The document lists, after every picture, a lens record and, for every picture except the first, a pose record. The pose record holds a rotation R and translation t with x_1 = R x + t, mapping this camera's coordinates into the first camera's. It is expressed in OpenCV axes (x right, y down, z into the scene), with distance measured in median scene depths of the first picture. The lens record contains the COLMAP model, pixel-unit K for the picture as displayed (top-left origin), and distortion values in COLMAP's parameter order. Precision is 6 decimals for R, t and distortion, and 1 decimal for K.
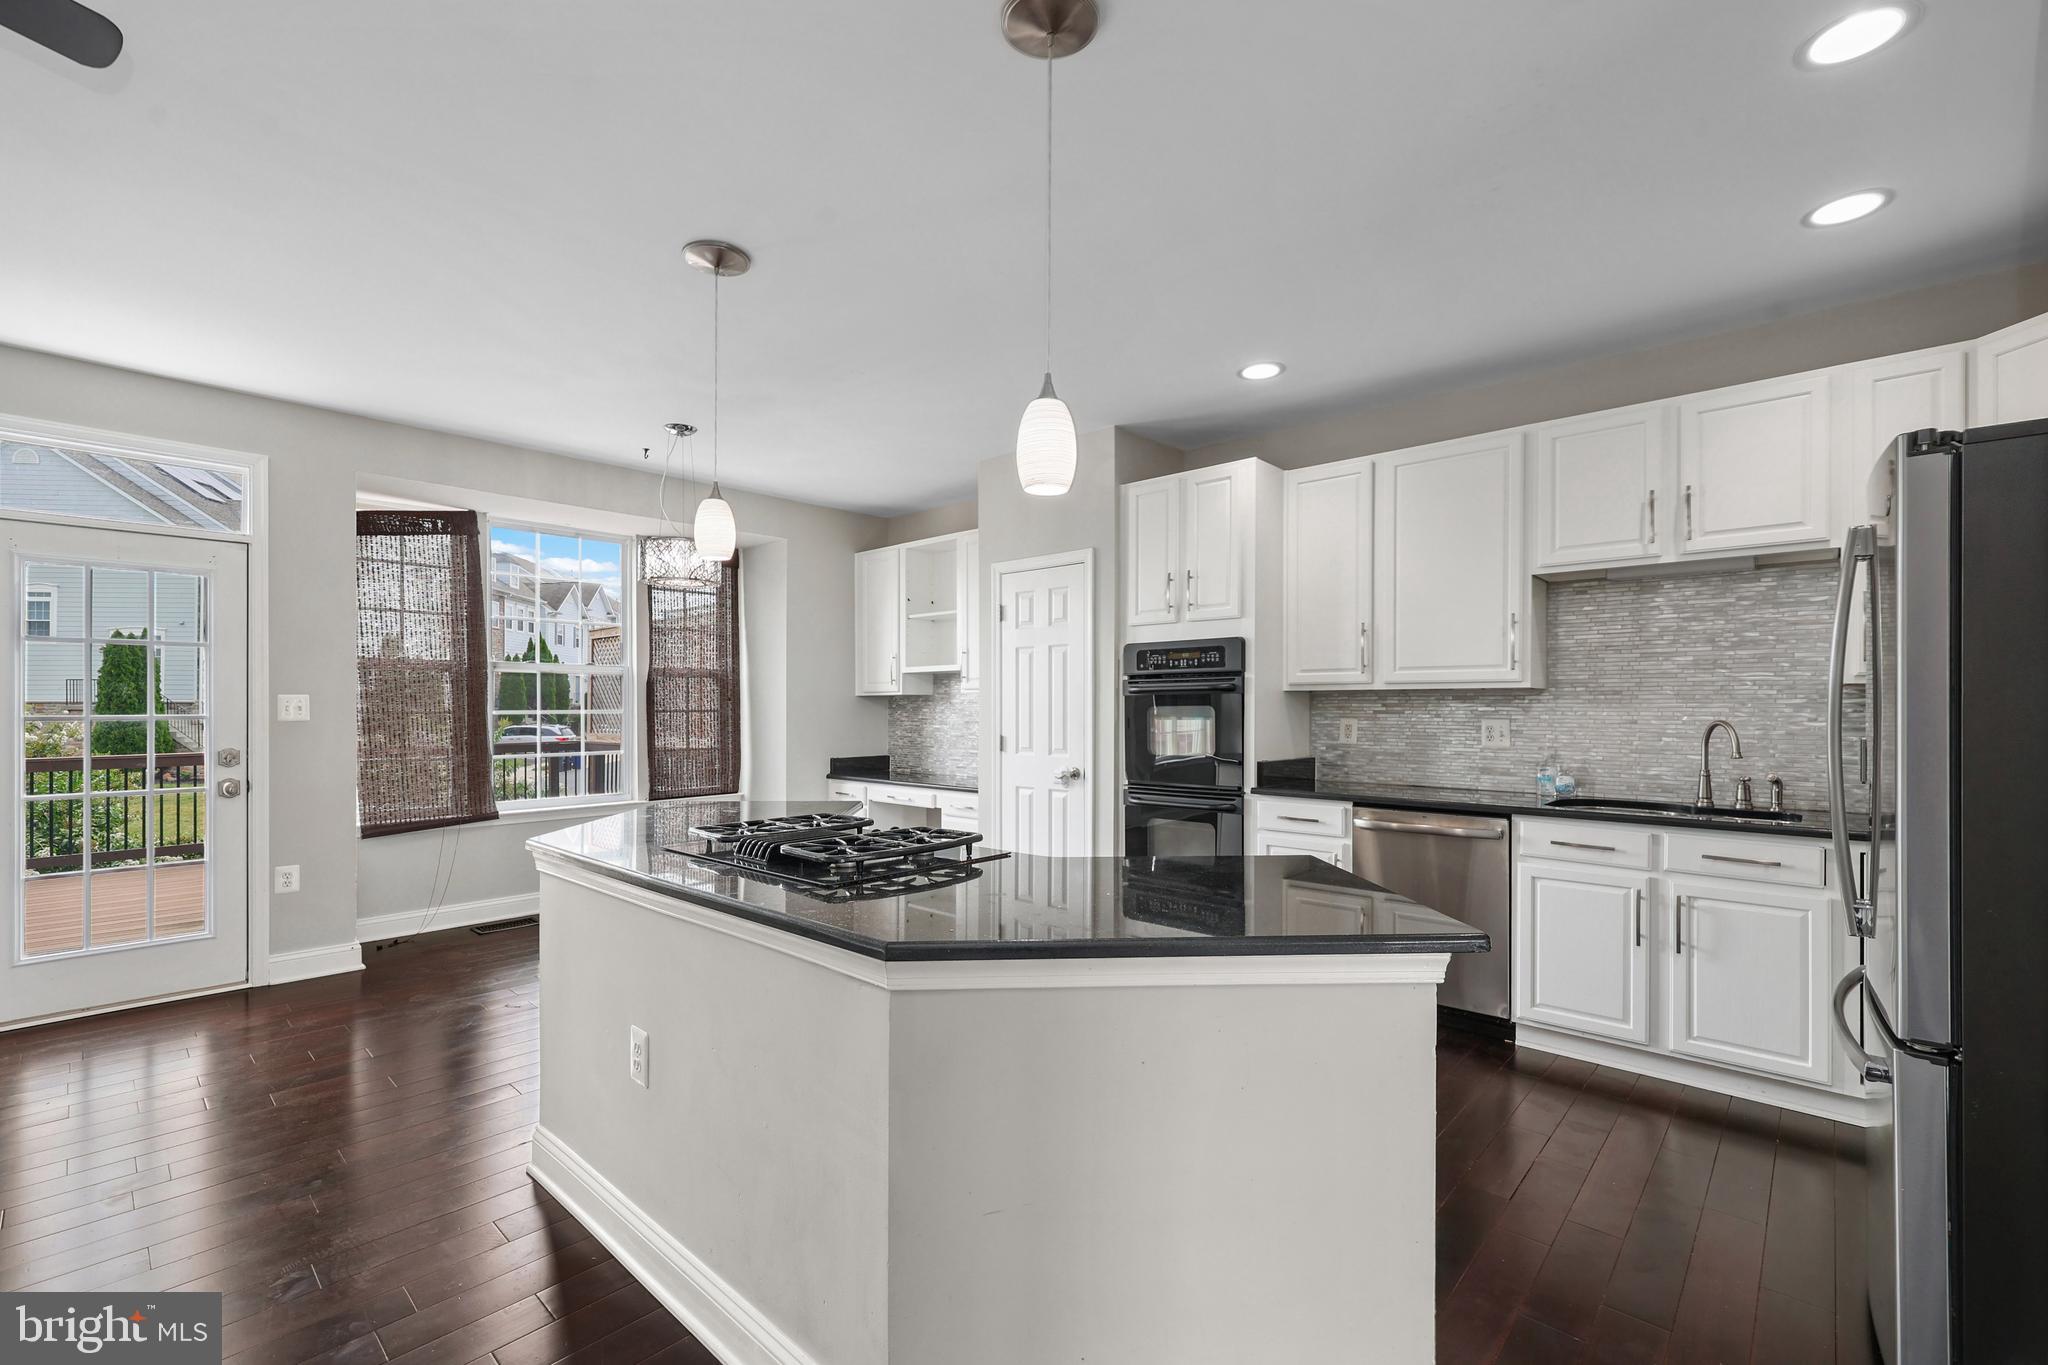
lens RADIAL K [[890.6, 0, 1072.7], [0, 890.6, 704.4], [0, 0, 1]] dist [0.000851, 0.000201]
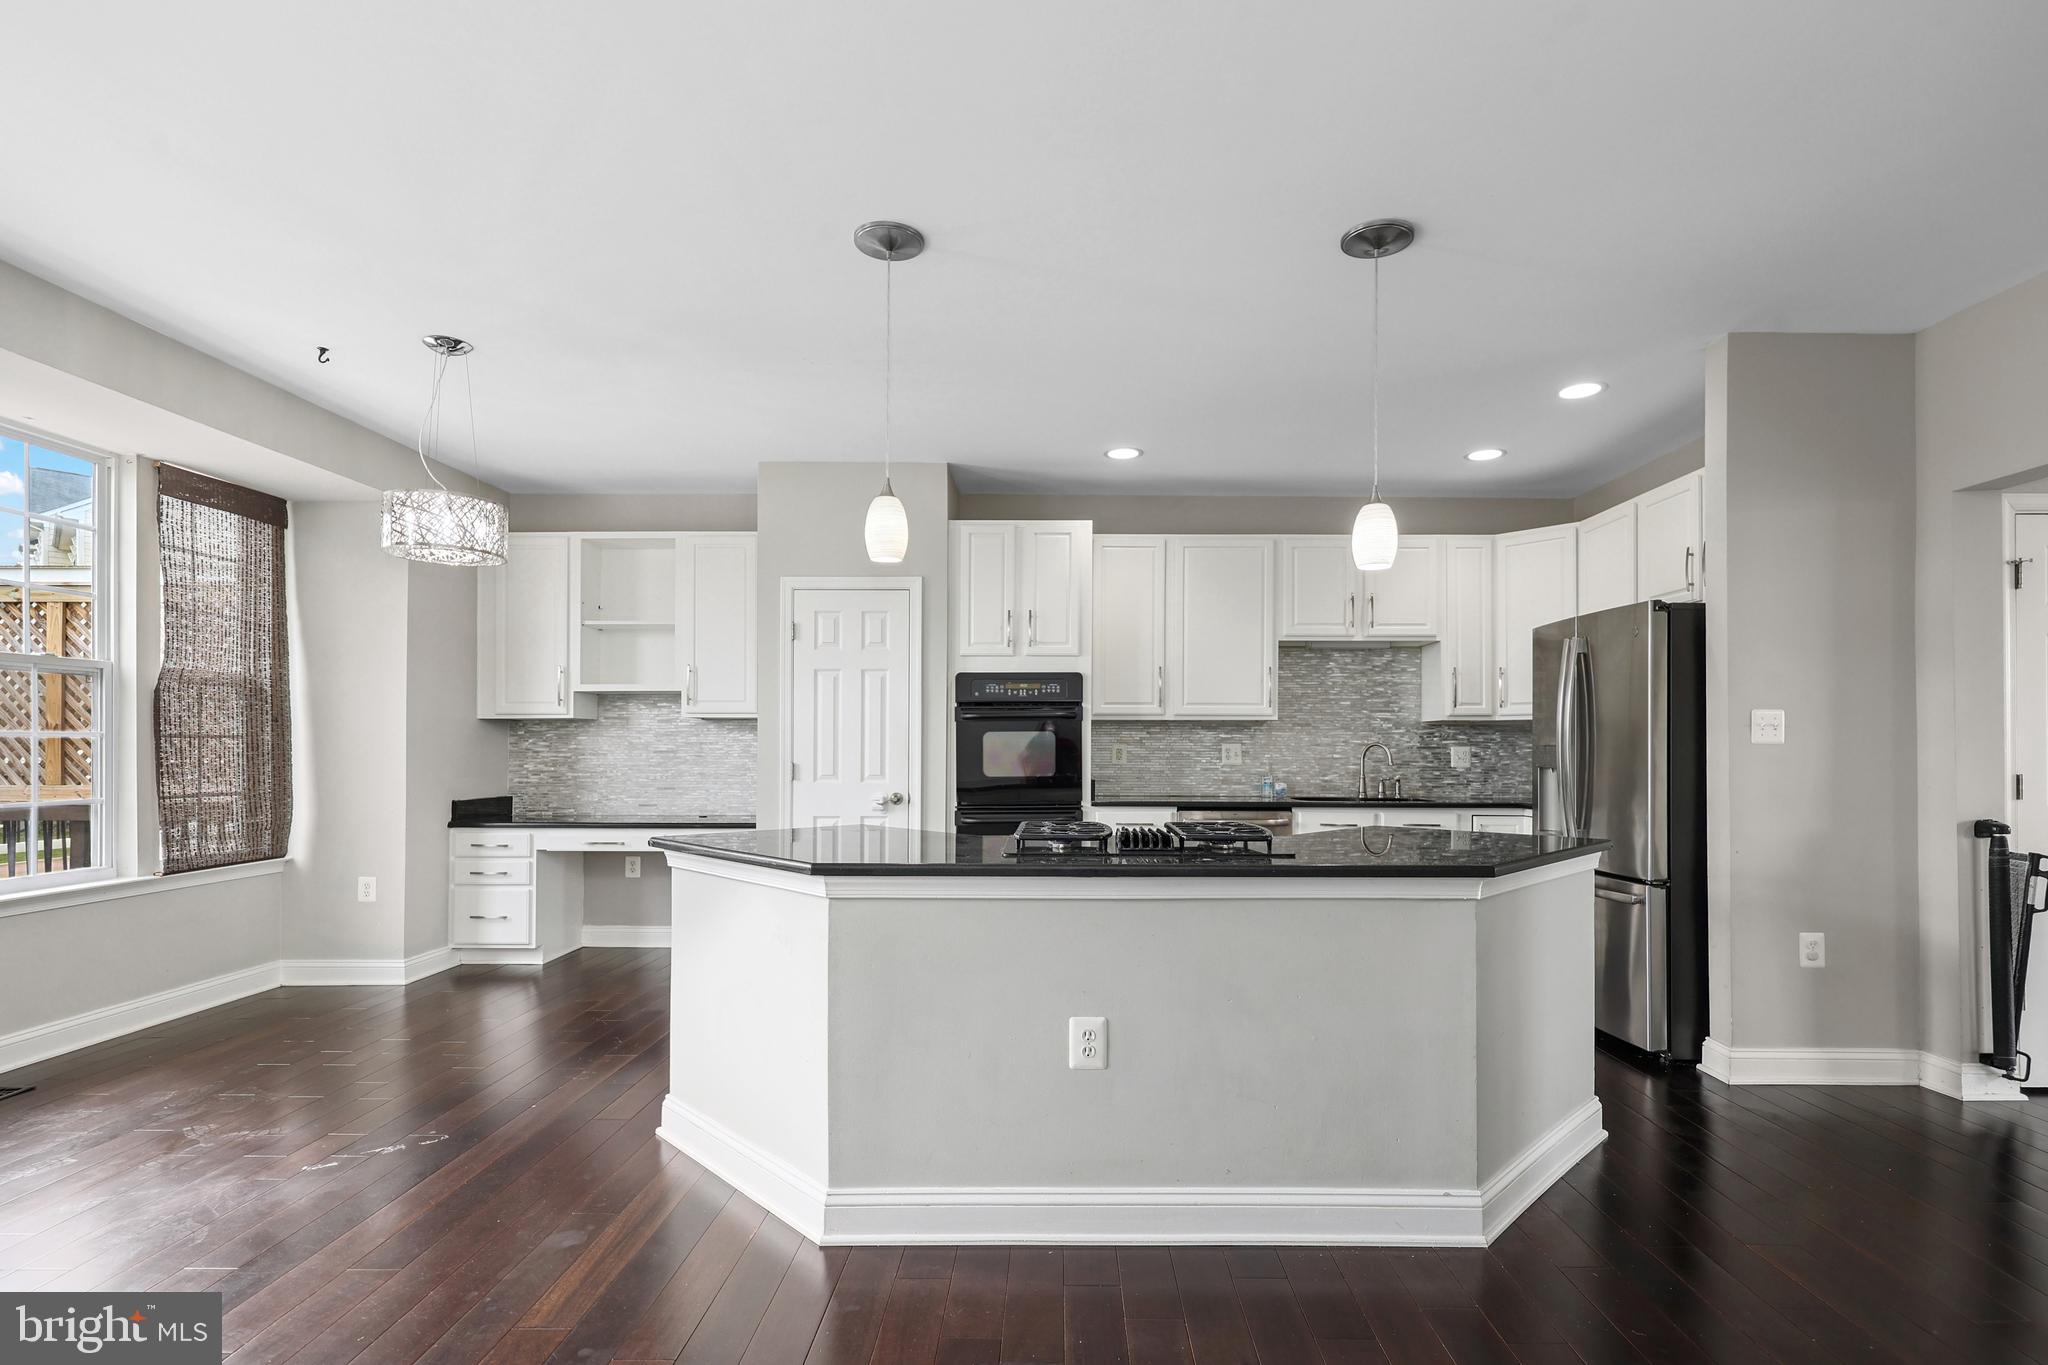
lens RADIAL K [[944.3, 0, 1061.7], [0, 944.3, 739.3], [0, 0, 1]] dist [0.002099, -0.000488]
pose [[0.744215, 0.008380, 0.667887, -0.653110], [-0.002063, 0.999945, -0.010247, 0.024567], [-0.667937, 0.006248, 0.744192, 0.098489]]
